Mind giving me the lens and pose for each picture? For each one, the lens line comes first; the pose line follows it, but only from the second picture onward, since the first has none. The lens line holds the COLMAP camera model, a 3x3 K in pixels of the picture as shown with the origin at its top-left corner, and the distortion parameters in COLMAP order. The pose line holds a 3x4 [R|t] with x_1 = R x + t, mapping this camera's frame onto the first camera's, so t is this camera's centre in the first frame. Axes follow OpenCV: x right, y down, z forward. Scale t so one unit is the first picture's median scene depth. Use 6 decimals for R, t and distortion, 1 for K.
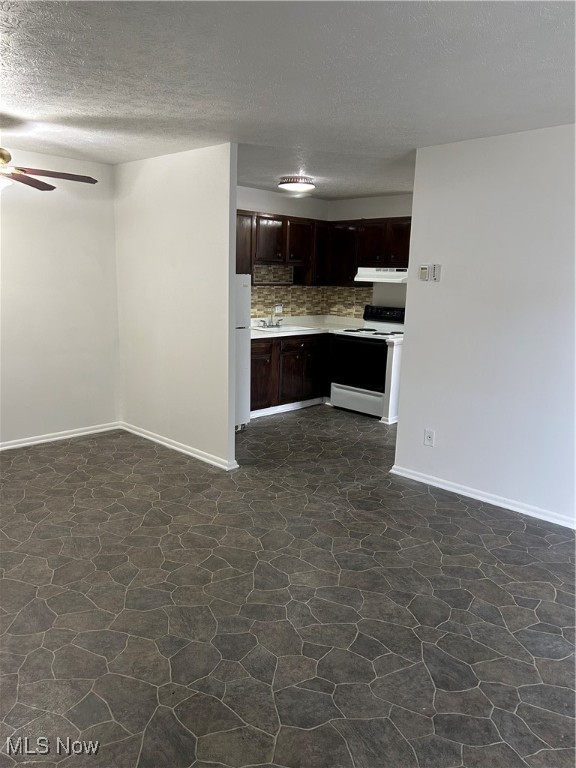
lens RADIAL K [[577.2, 0, 285.8], [0, 577.2, 383.6], [0, 0, 1]] dist [0.058979, -0.066234]
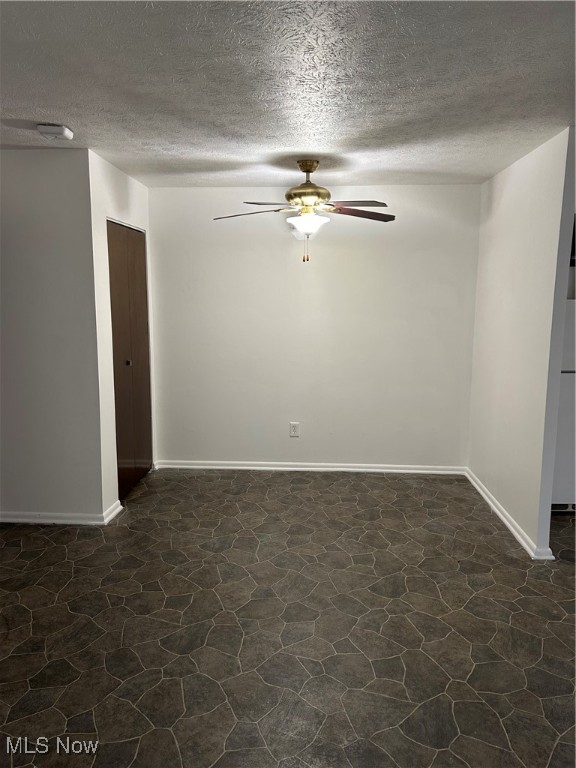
lens RADIAL K [[577.2, 0, 287.2], [0, 577.2, 375.6], [0, 0, 1]] dist [0.058979, -0.066234]
pose [[0.665864, 0.080469, -0.741721, 0.258163], [-0.131814, 0.991216, -0.010797, -0.040026], [0.734337, 0.104958, 0.670621, 0.260524]]
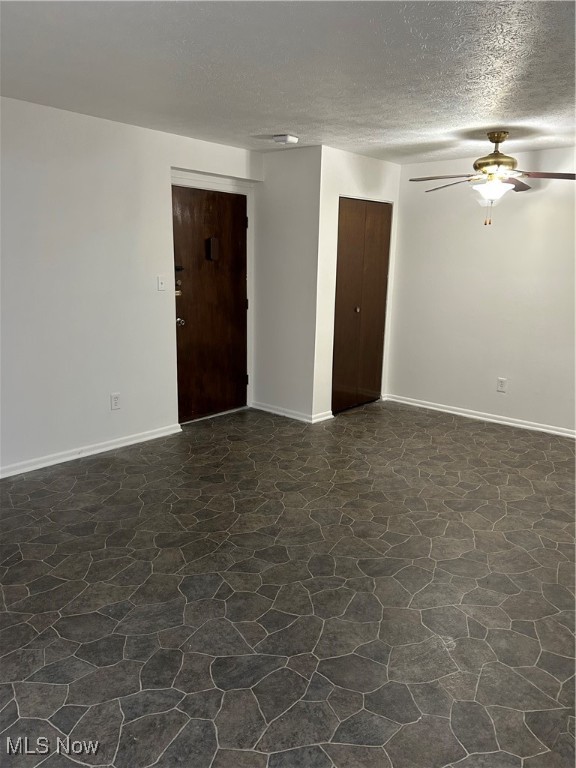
lens RADIAL K [[577.2, 0, 291.7], [0, 577.2, 380.1], [0, 0, 1]] dist [0.058979, -0.066234]
pose [[0.065109, 0.186235, -0.980346, 0.641195], [-0.212724, 0.962438, 0.168705, -0.074536], [0.974941, 0.197559, 0.102280, 0.513704]]
